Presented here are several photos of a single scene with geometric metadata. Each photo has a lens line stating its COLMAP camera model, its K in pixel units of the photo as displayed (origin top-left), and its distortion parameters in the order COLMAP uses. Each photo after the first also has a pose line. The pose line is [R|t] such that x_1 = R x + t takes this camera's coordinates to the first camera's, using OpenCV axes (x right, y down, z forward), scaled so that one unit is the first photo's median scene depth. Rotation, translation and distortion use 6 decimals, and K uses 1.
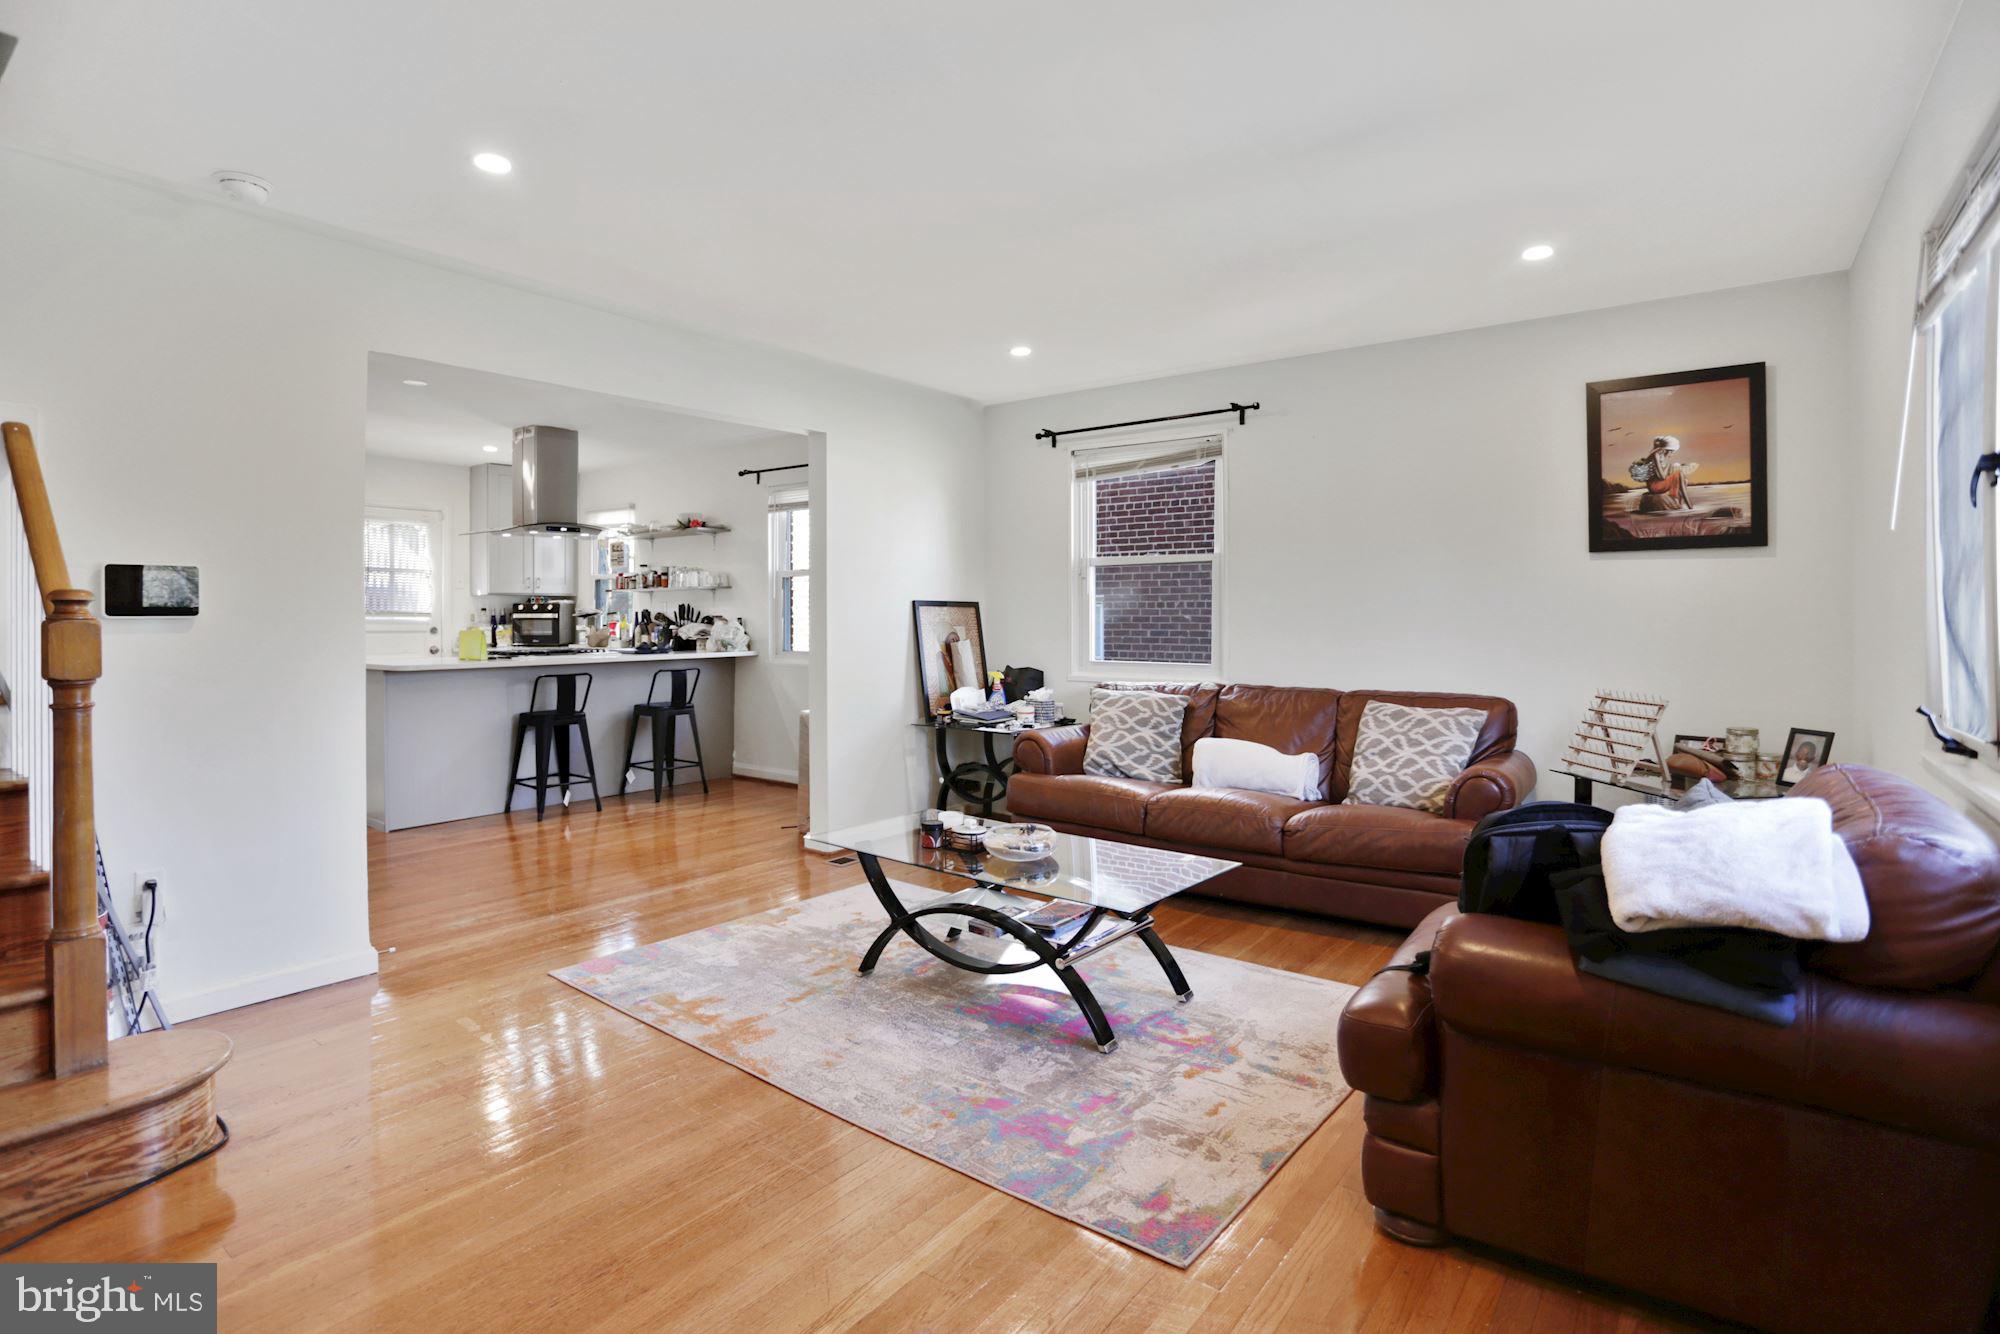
lens RADIAL K [[994.7, 0, 988.8], [0, 994.7, 657.9], [0, 0, 1]] dist [-0.067293, 0.032290]
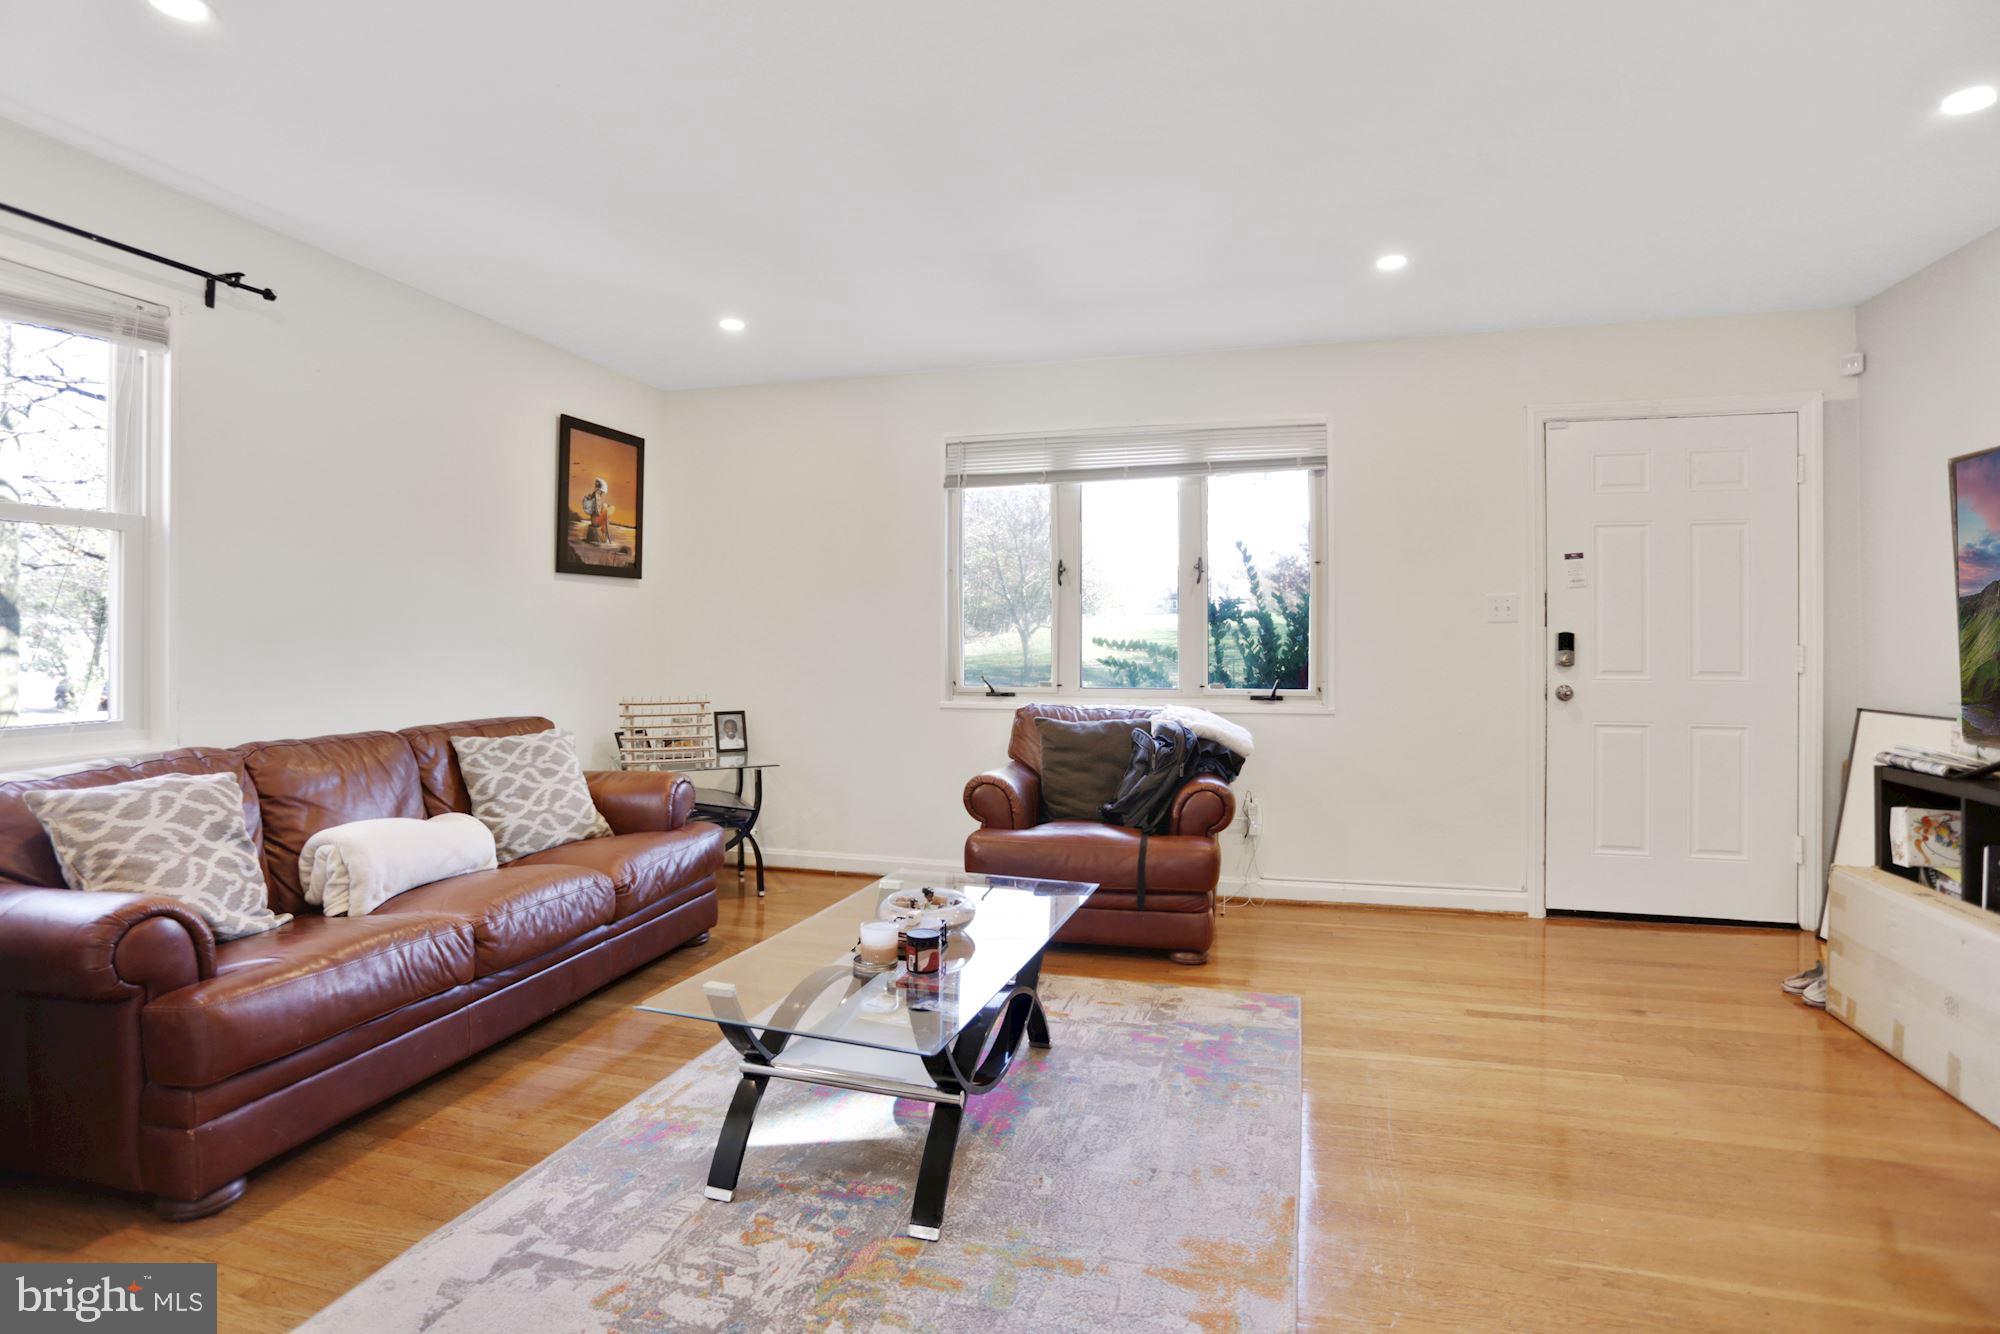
lens RADIAL K [[994.7, 0, 988.8], [0, 994.7, 657.9], [0, 0, 1]] dist [-0.067293, 0.032290]
pose [[-0.368035, -0.016432, 0.929667, -0.360895], [0.040854, 0.998592, 0.033824, -0.020976], [-0.928914, 0.050429, -0.366846, 0.625010]]
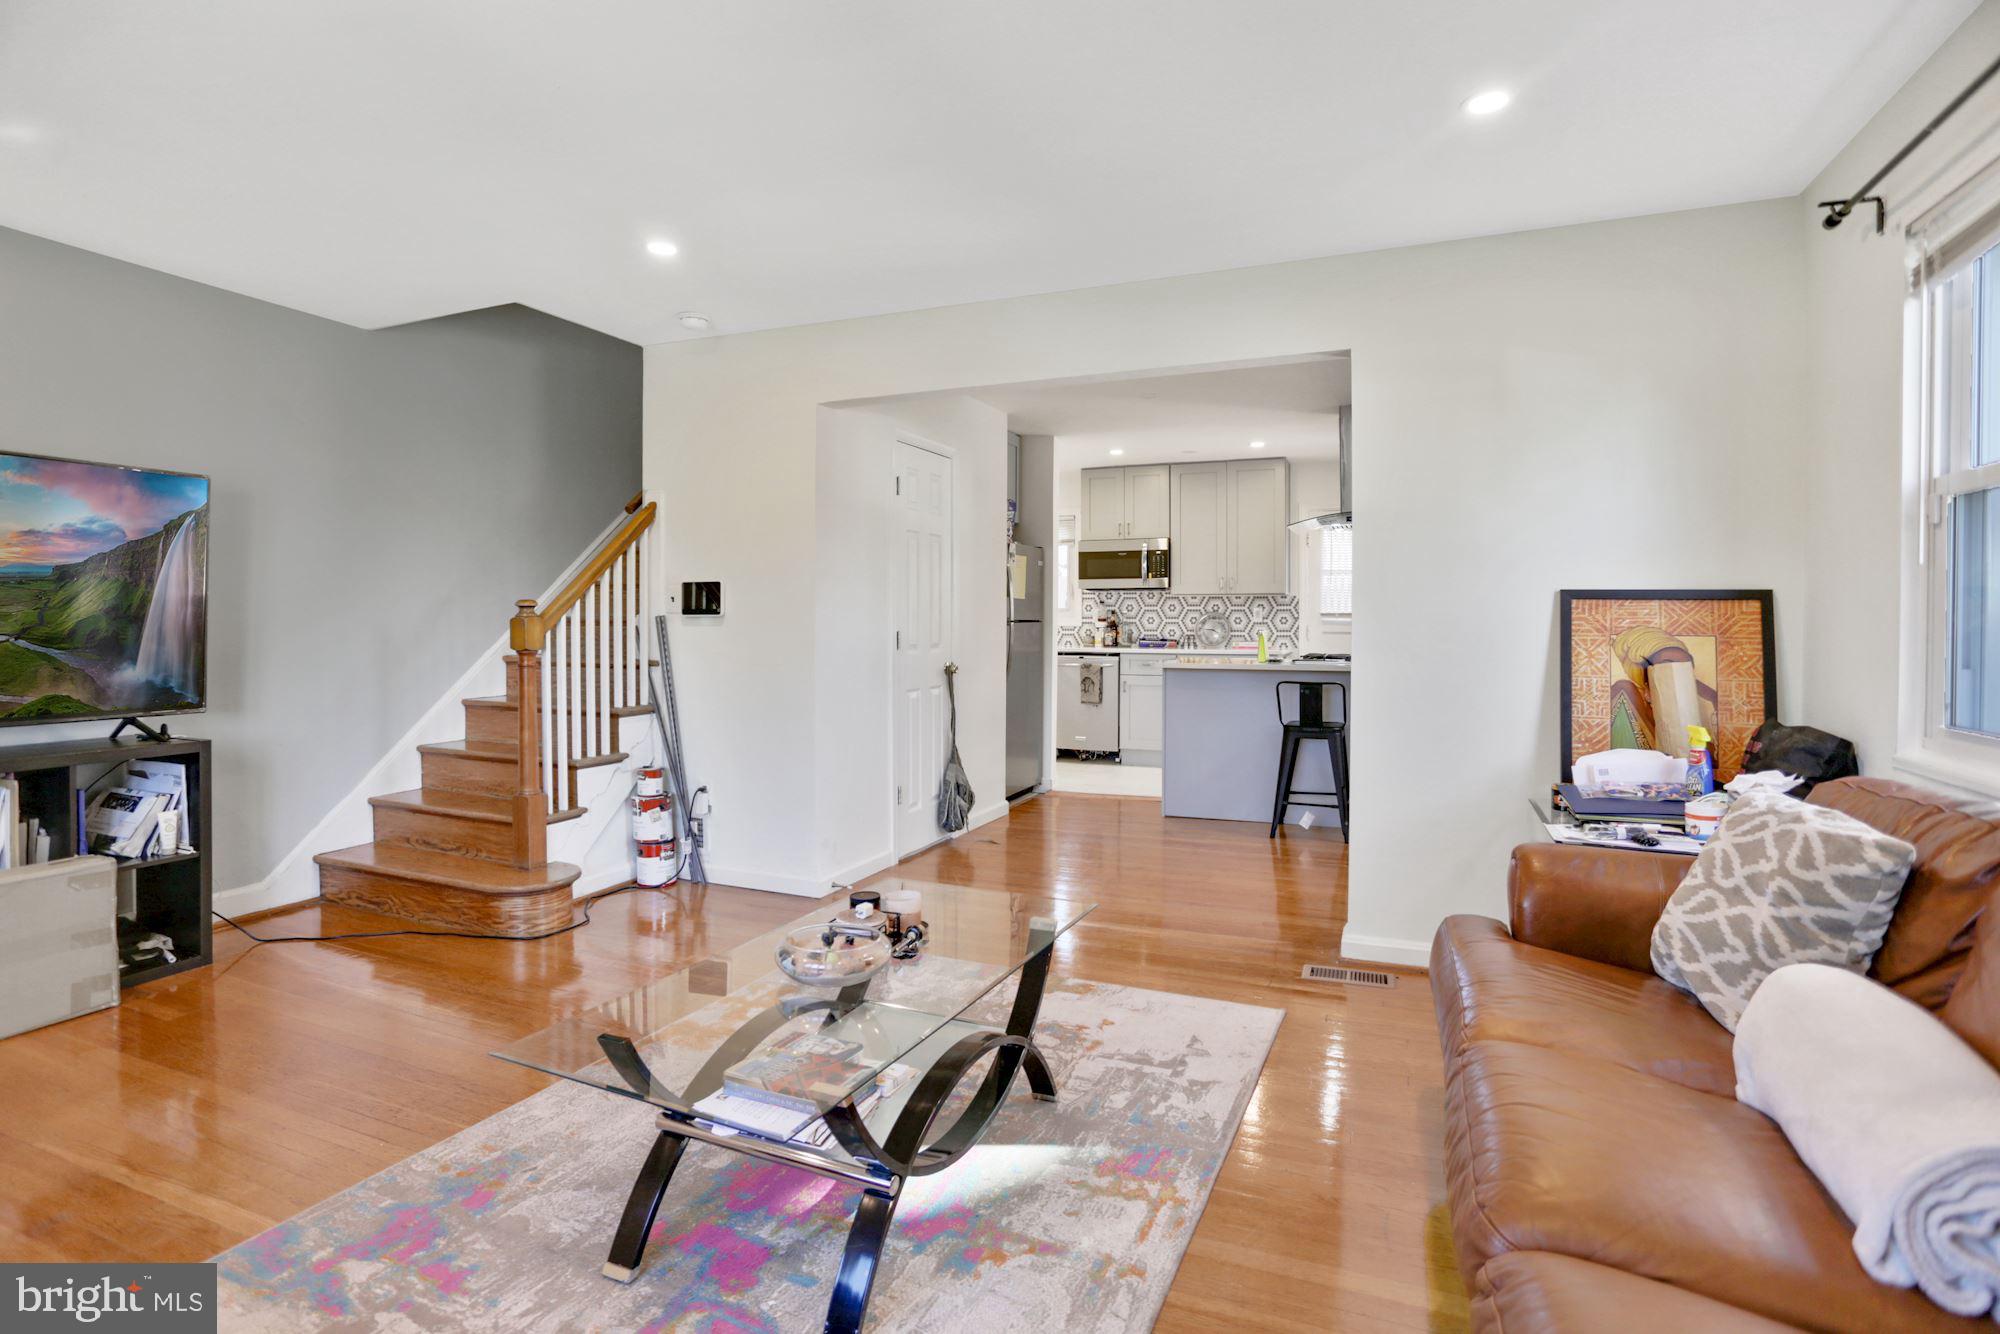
lens RADIAL K [[994.7, 0, 988.8], [0, 994.7, 657.9], [0, 0, 1]] dist [-0.067293, 0.032290]
pose [[0.245940, 0.037096, -0.968575, 0.349011], [-0.042077, 0.998734, 0.027567, -0.017239], [0.968371, 0.033975, 0.247189, 0.471709]]
